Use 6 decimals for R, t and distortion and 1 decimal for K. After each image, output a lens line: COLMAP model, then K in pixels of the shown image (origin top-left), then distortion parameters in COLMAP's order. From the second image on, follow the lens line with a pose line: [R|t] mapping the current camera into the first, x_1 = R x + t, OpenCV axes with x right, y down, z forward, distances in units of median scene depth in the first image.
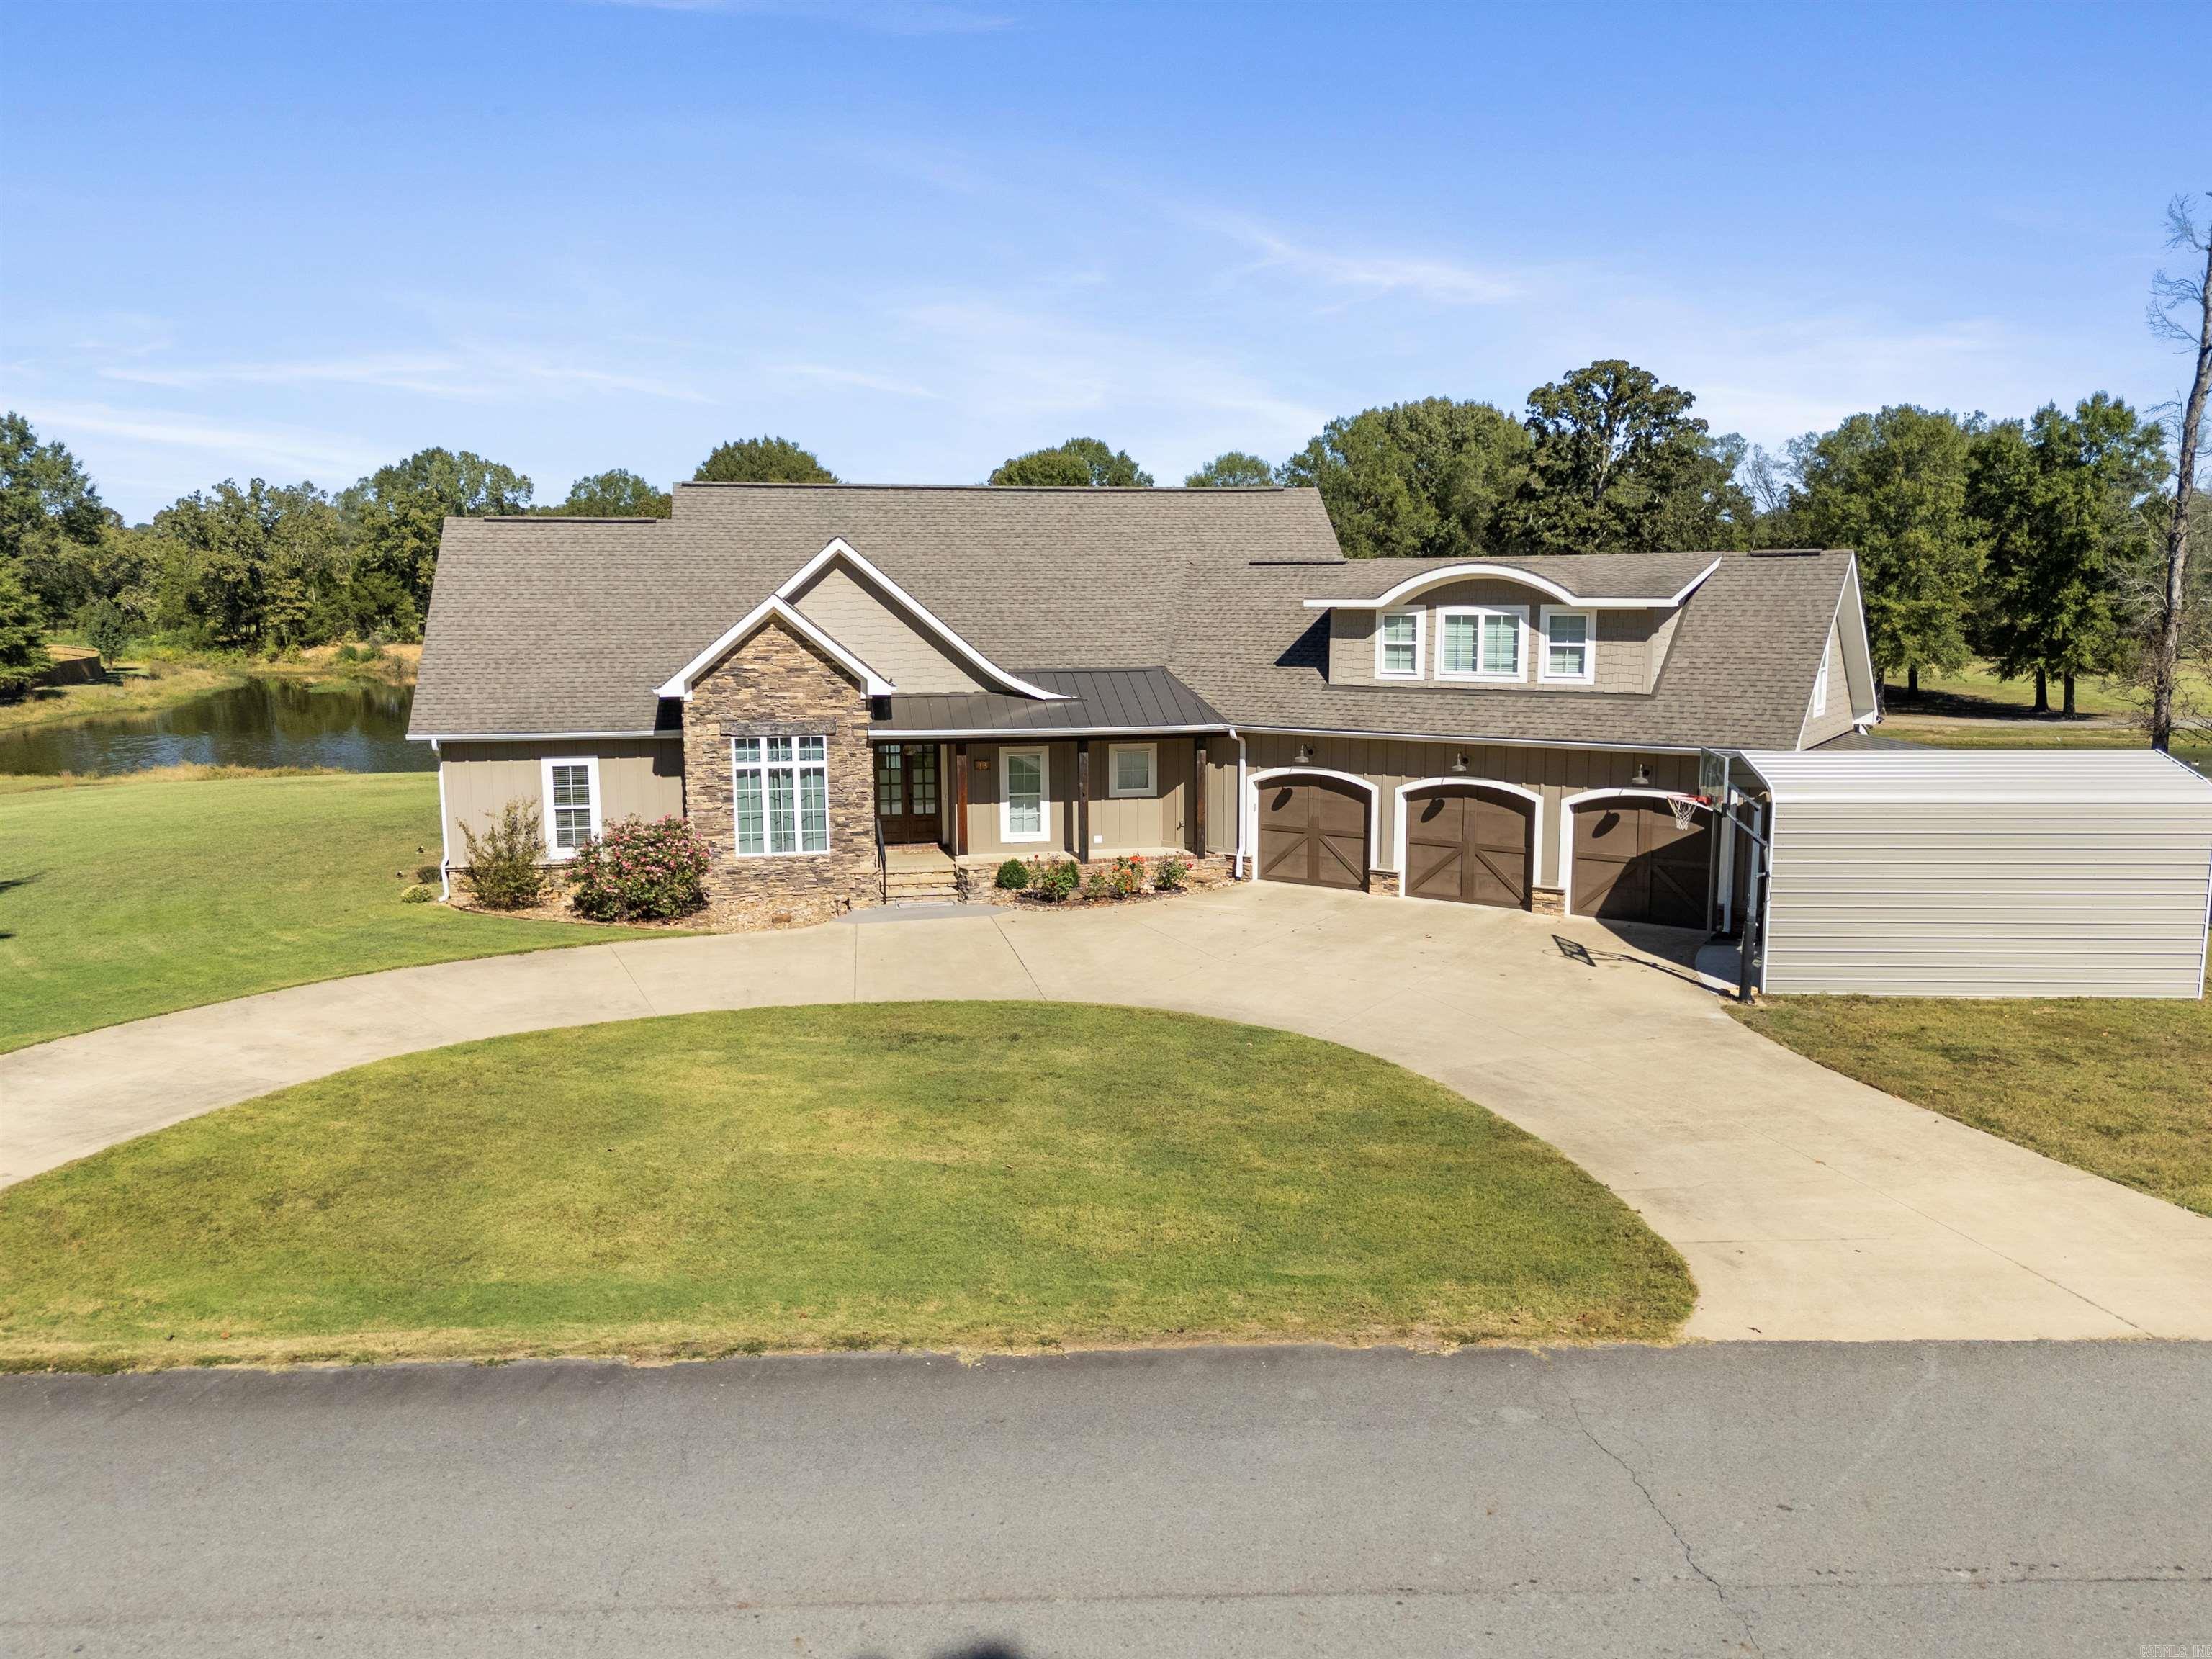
lens RADIAL K [[1666.3, 0, 1106.0], [0, 1666.3, 829.5], [0, 0, 1]] dist [0.021855, 0.002403]
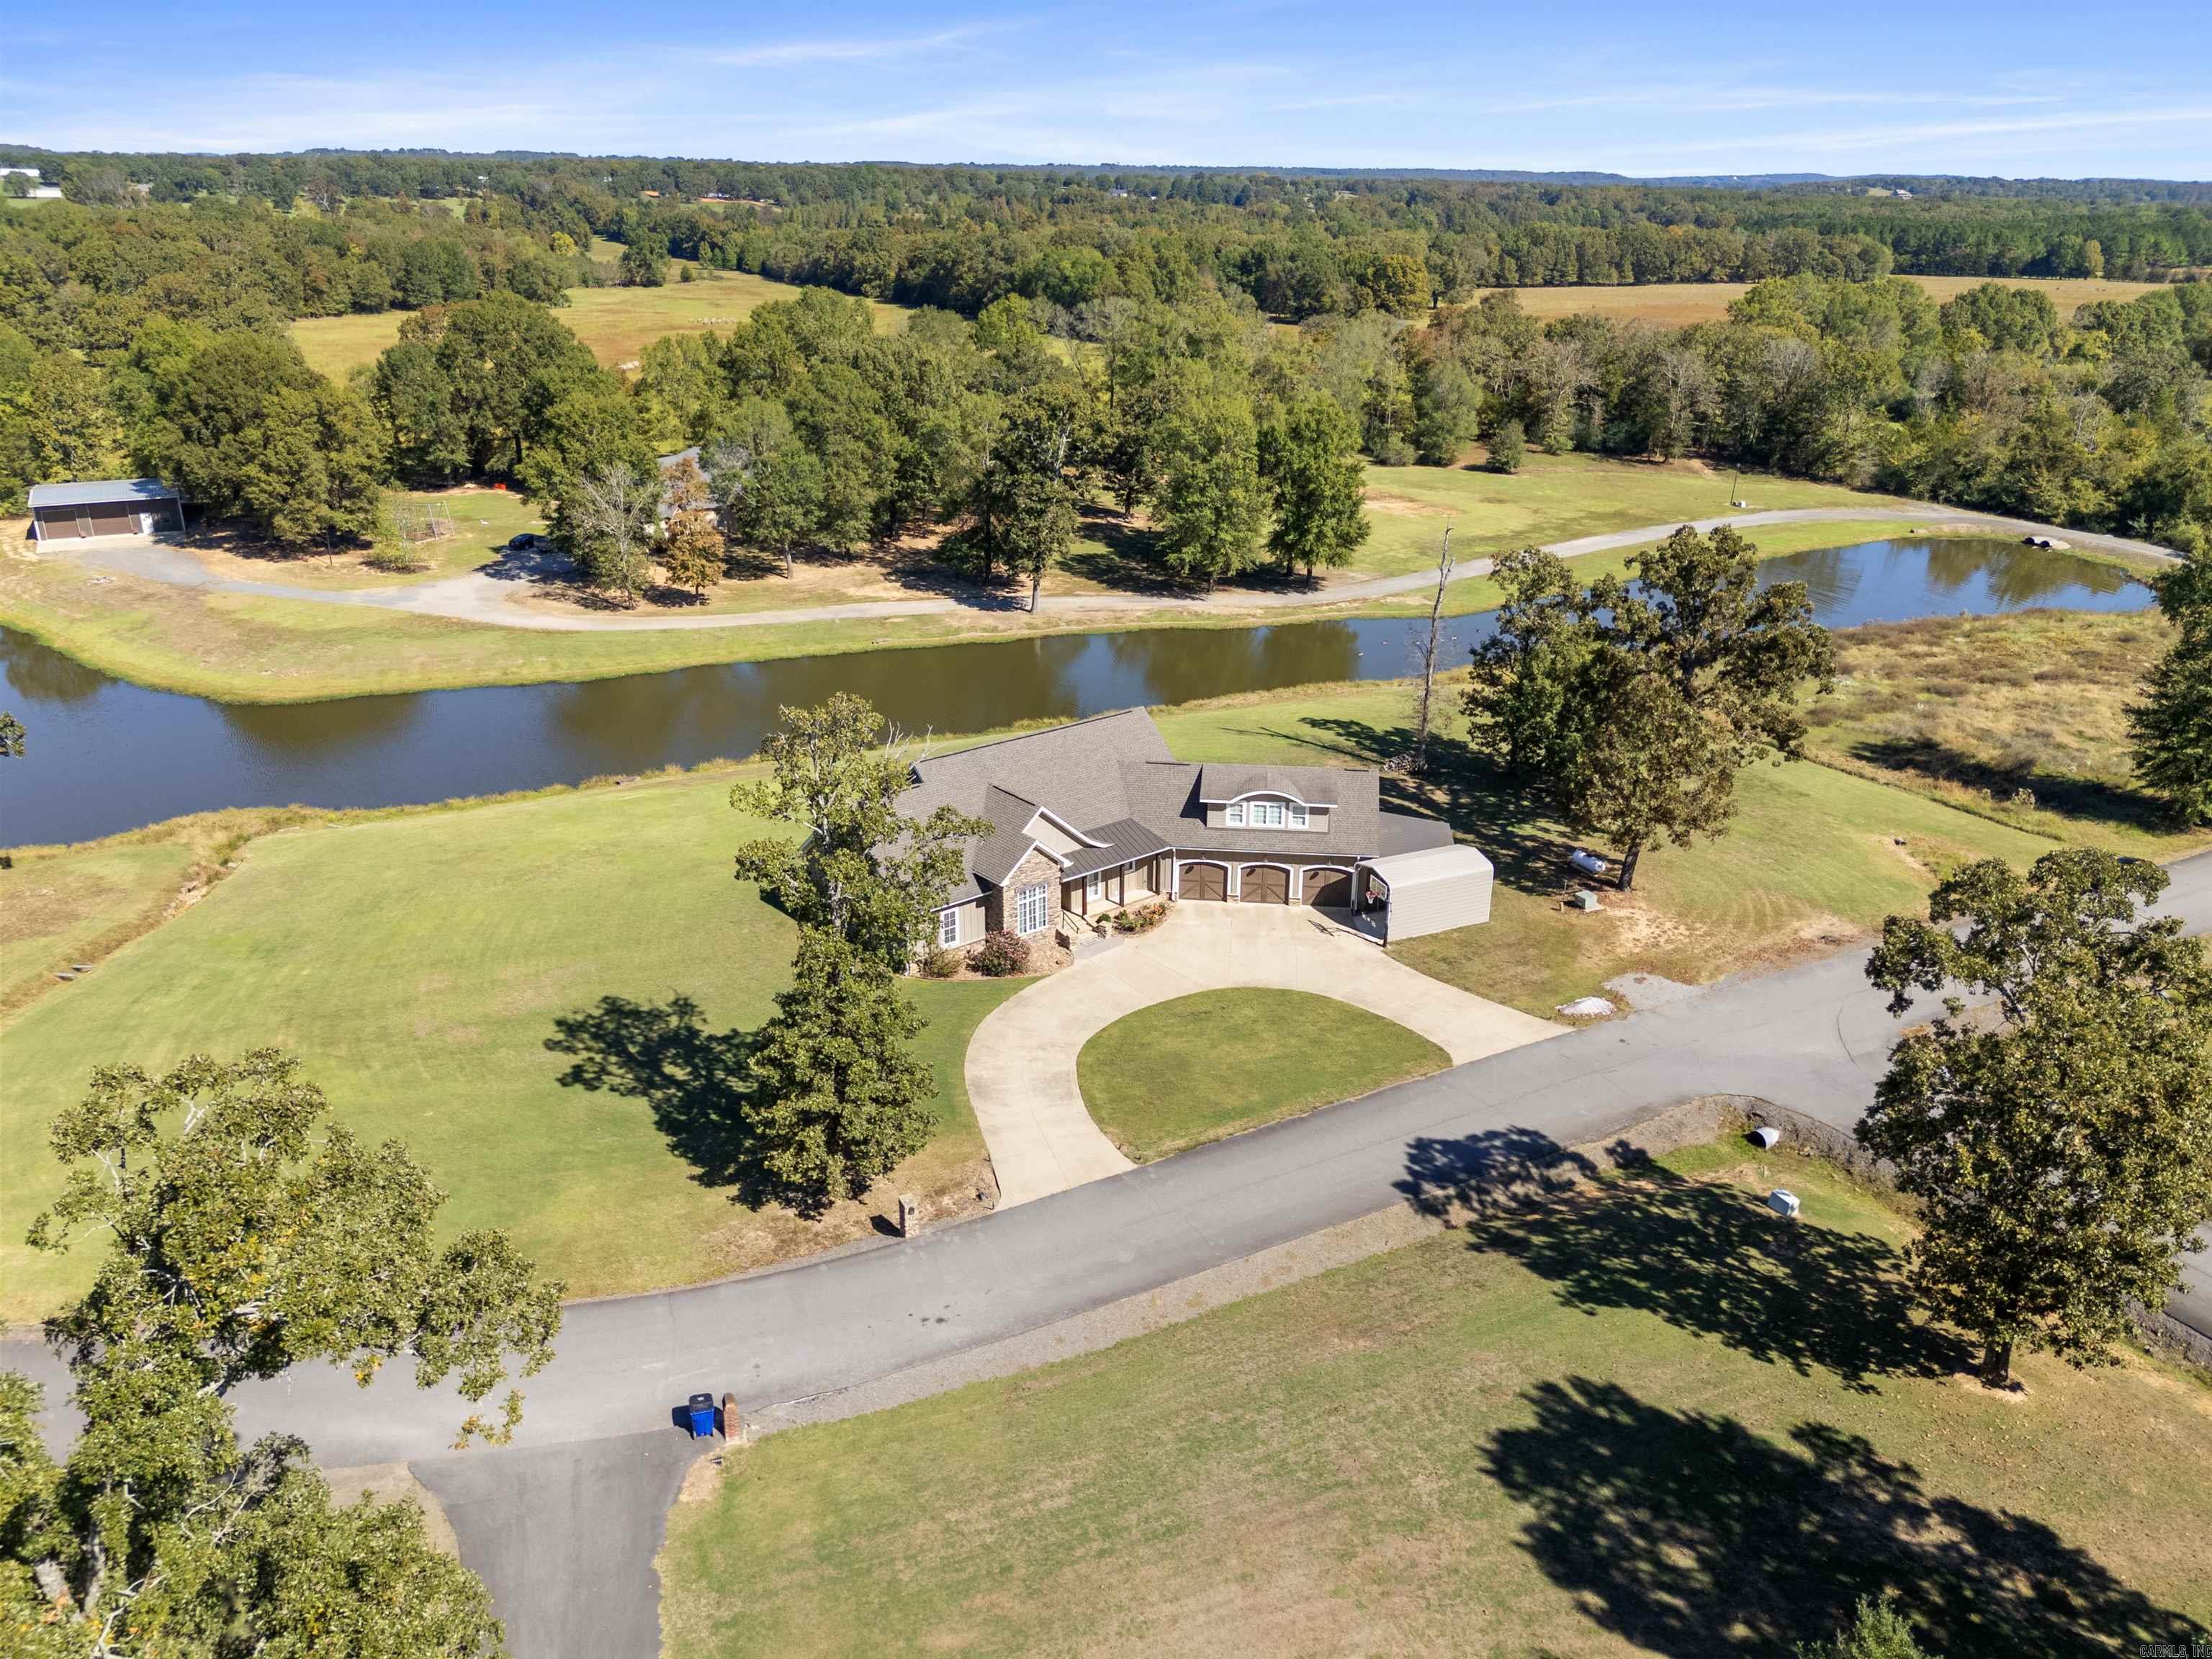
lens RADIAL K [[1675.7, 0, 1115.1], [0, 1675.7, 917.4], [0, 0, 1]] dist [0.036519, 0.006655]
pose [[0.875154, -0.187416, 0.446072, -1.230322], [0.056160, 0.955049, 0.291080, -0.748270], [-0.480573, -0.229689, 0.846341, -1.231151]]
